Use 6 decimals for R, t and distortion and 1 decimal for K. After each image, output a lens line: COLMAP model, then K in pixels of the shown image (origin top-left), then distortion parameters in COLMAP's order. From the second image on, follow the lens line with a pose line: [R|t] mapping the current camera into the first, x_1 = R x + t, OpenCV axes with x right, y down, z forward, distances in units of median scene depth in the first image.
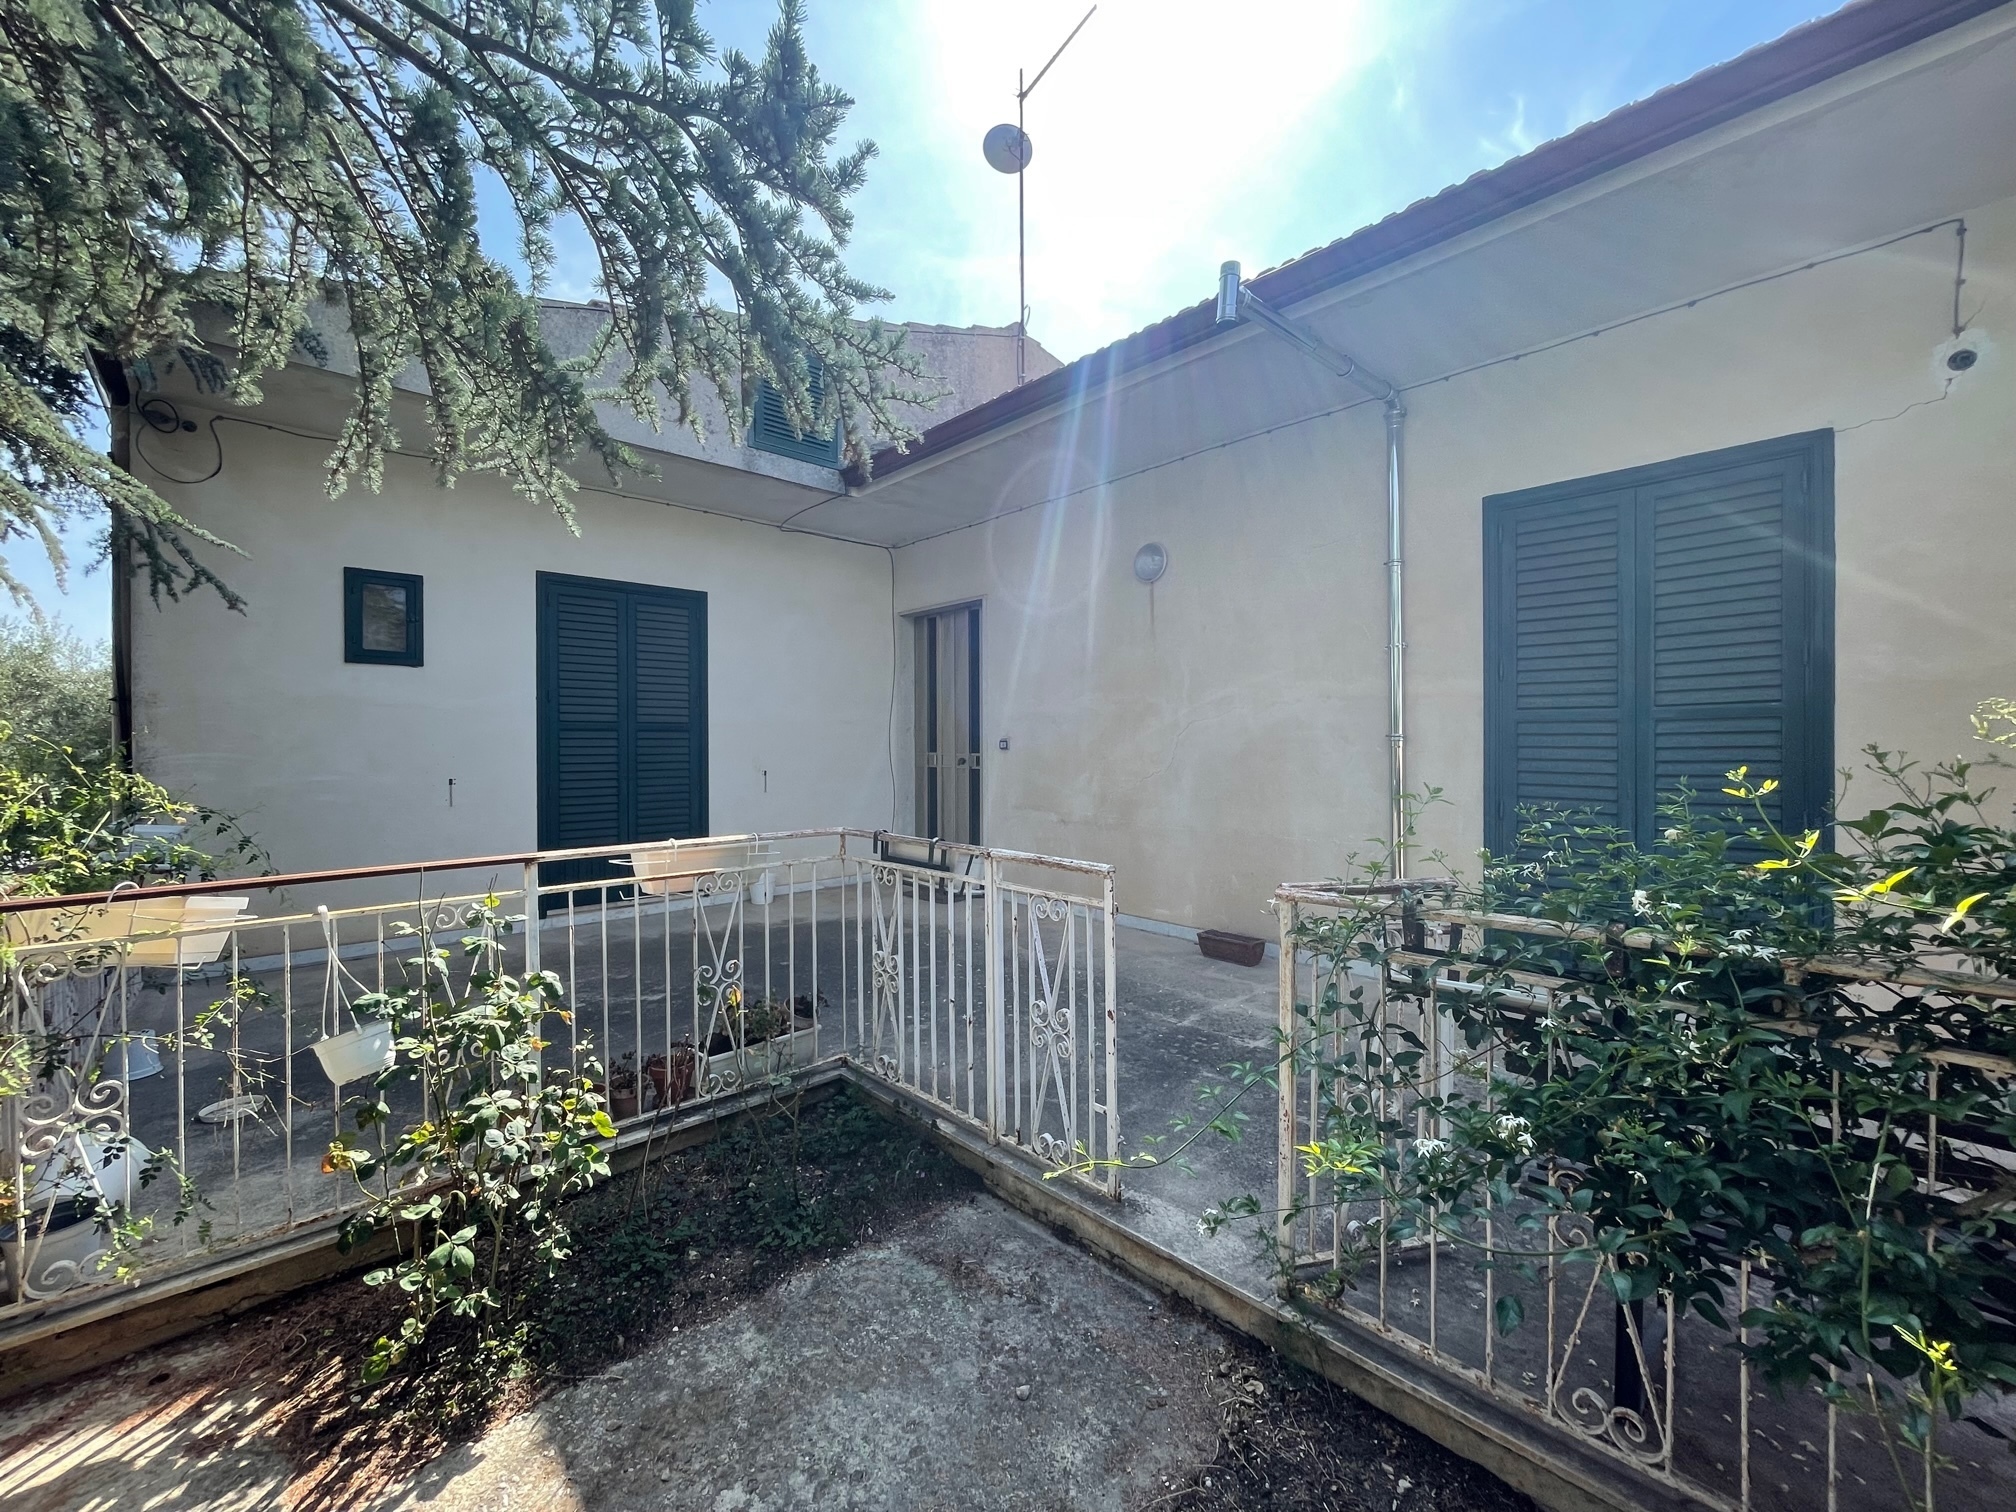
lens RADIAL K [[808.9, 0, 1008.0], [0, 808.9, 756.0], [0, 0, 1]] dist [-0.004363, 0.000159]
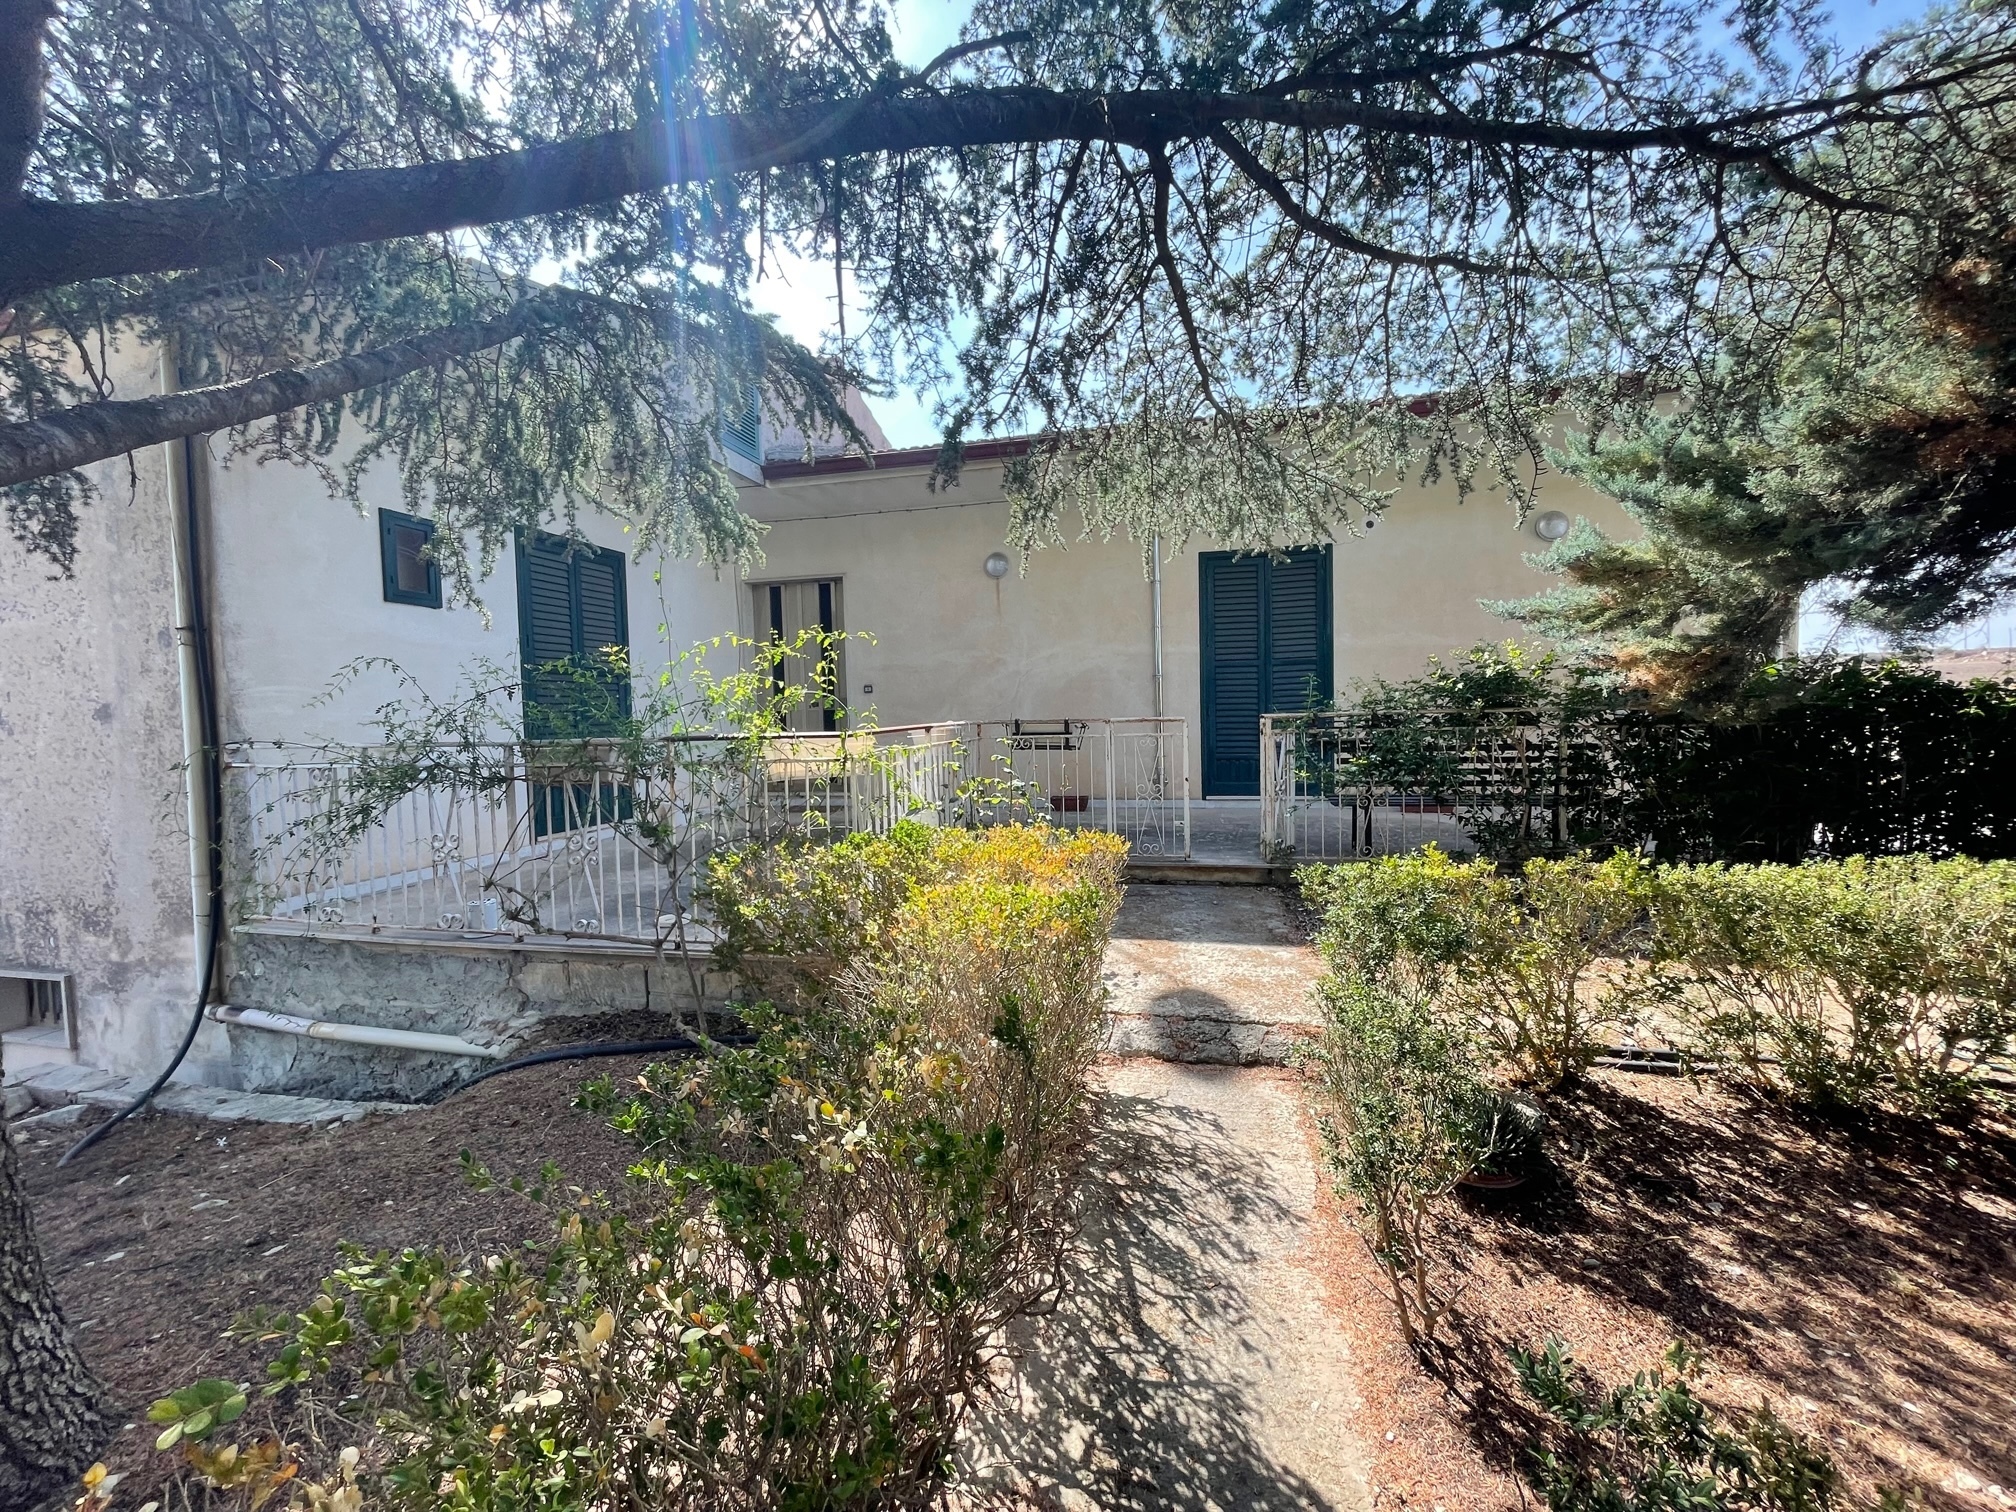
lens RADIAL K [[799.9, 0, 1008.0], [0, 799.9, 756.0], [0, 0, 1]] dist [-0.005729, -0.000675]
pose [[0.831558, -0.048453, 0.553321, -0.658544], [0.029515, 0.998635, 0.043091, 0.056313], [-0.554653, -0.019501, 0.831853, -0.271640]]
